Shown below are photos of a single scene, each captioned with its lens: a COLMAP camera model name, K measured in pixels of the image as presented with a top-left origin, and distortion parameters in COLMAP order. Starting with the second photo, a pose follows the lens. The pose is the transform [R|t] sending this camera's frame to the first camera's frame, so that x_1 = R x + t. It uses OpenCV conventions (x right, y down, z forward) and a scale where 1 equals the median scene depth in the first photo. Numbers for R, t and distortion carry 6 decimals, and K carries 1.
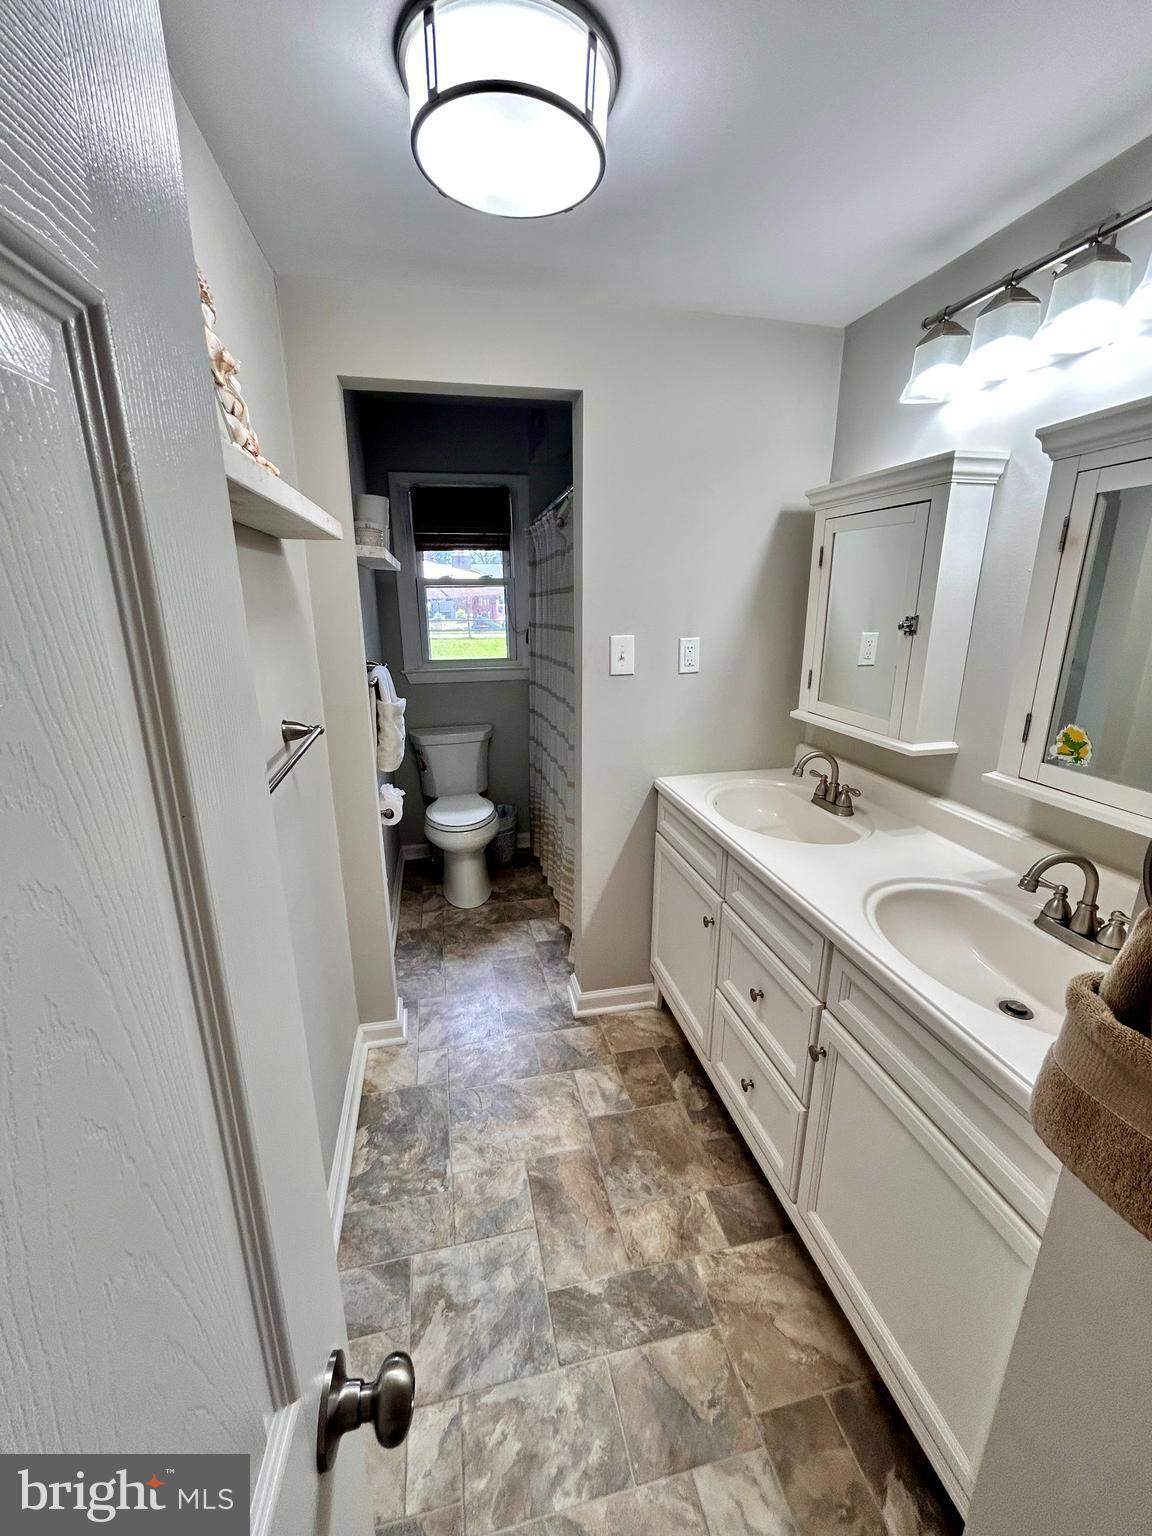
lens RADIAL K [[614.7, 0, 566.9], [0, 614.7, 766.0], [0, 0, 1]] dist [-0.001084, -0.000069]
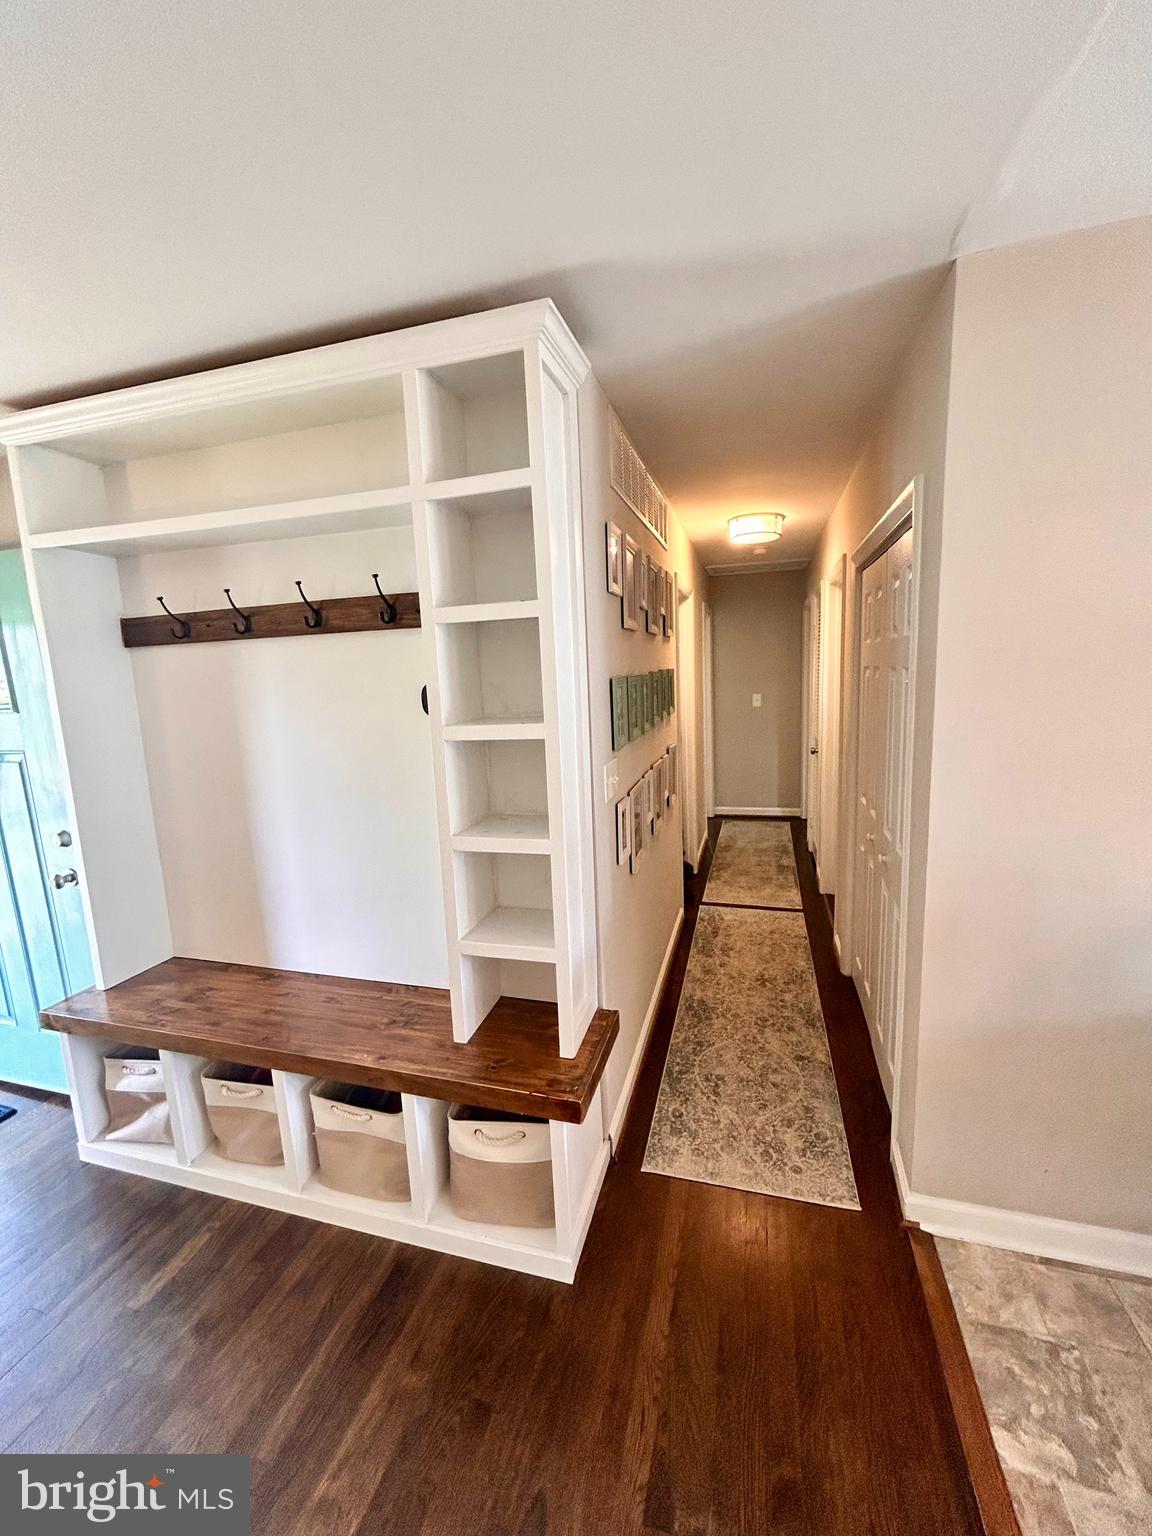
lens RADIAL K [[614.7, 0, 561.3], [0, 614.7, 773.8], [0, 0, 1]] dist [-0.001084, -0.000069]
pose [[0.494445, -0.141671, 0.857586, -1.380926], [0.277028, 0.960861, -0.000990, -0.336248], [-0.823881, 0.238064, 0.514340, 1.121005]]
